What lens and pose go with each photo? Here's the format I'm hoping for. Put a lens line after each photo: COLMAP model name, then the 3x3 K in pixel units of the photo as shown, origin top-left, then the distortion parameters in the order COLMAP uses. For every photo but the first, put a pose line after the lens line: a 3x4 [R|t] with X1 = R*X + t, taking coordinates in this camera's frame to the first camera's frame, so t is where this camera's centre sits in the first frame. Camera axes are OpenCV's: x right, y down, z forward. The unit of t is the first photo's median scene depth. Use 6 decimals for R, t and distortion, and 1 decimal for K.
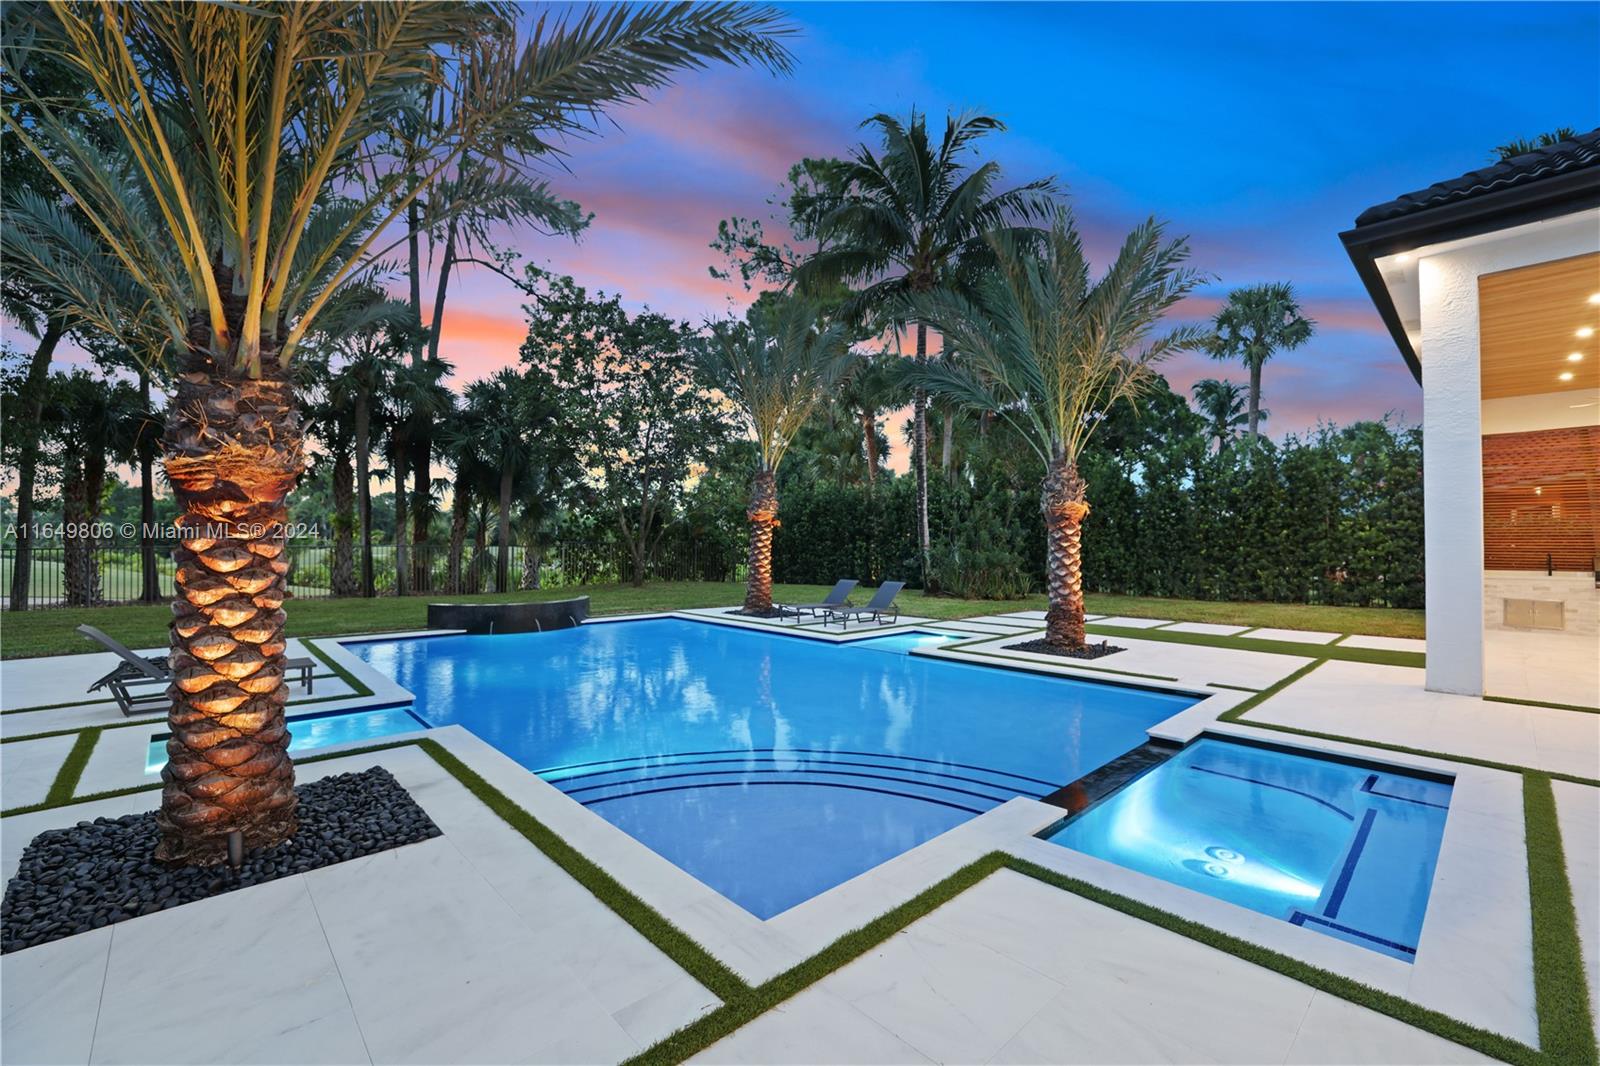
lens RADIAL K [[676.7, 0, 805.7], [0, 676.7, 531.5], [0, 0, 1]] dist [-0.027571, 0.000851]
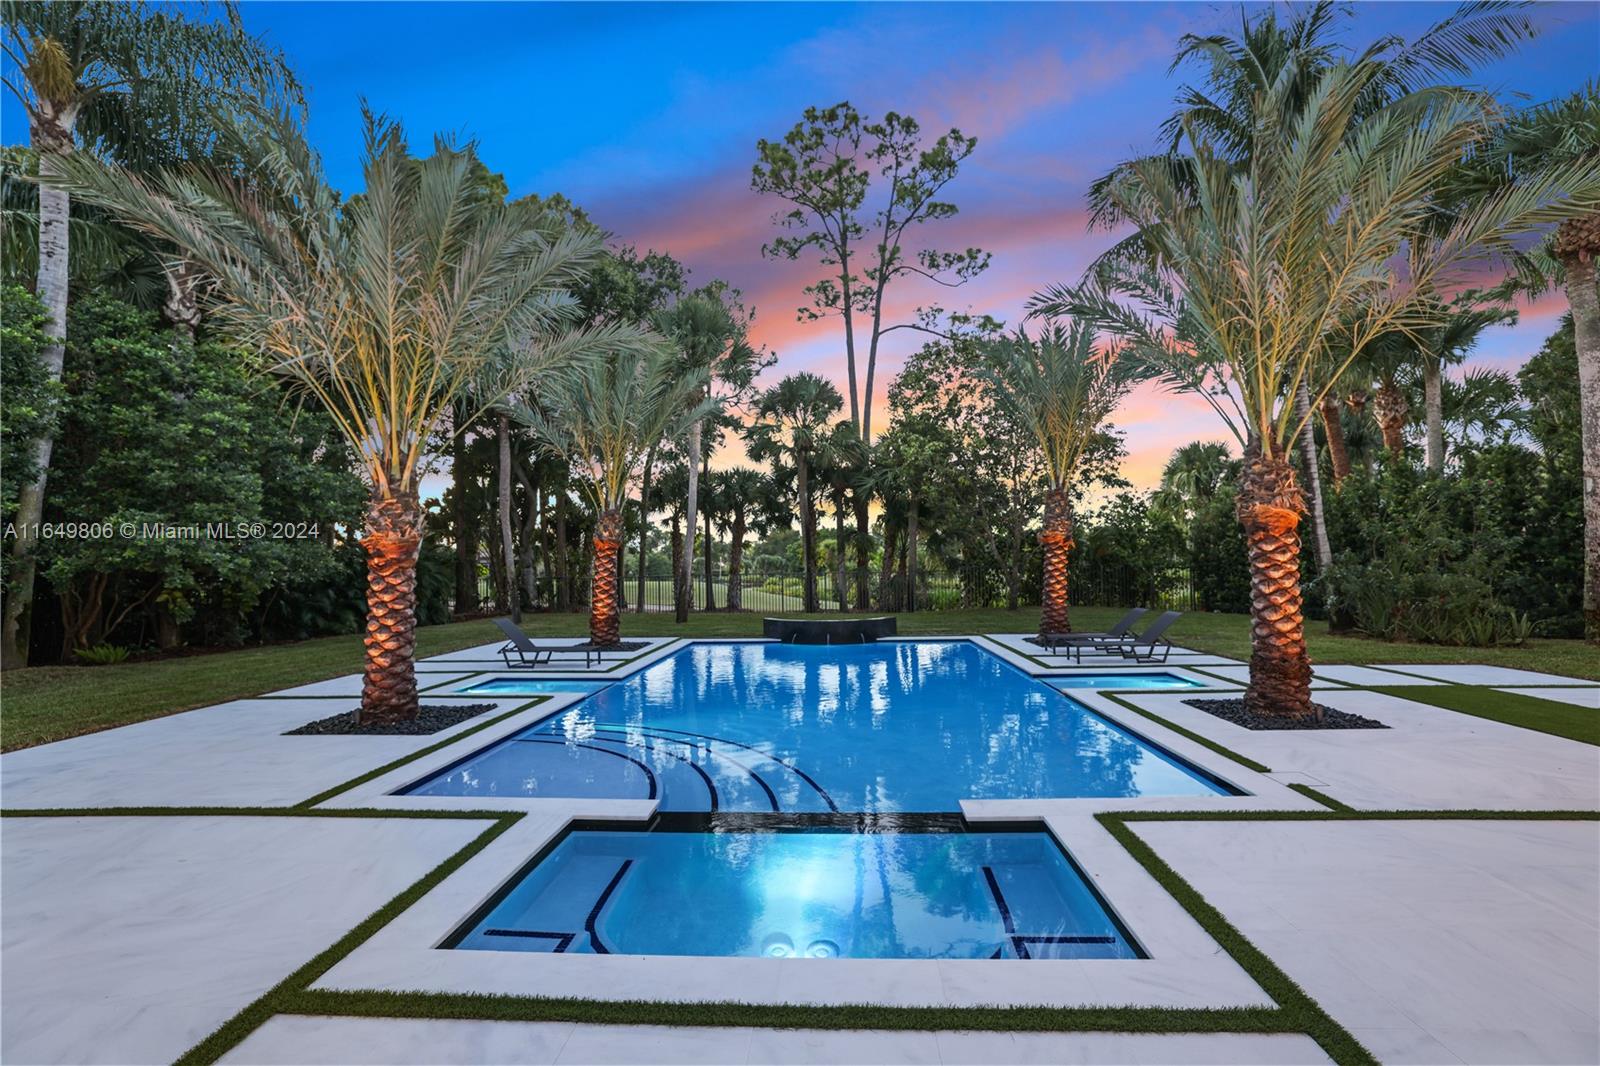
lens RADIAL K [[676.7, 0, 802.9], [0, 676.7, 532.0], [0, 0, 1]] dist [-0.027571, 0.000851]
pose [[0.695424, -0.051689, -0.716738, 0.452684], [0.028152, 0.998604, -0.044701, 0.001942], [0.718048, 0.010908, 0.695908, 0.131794]]
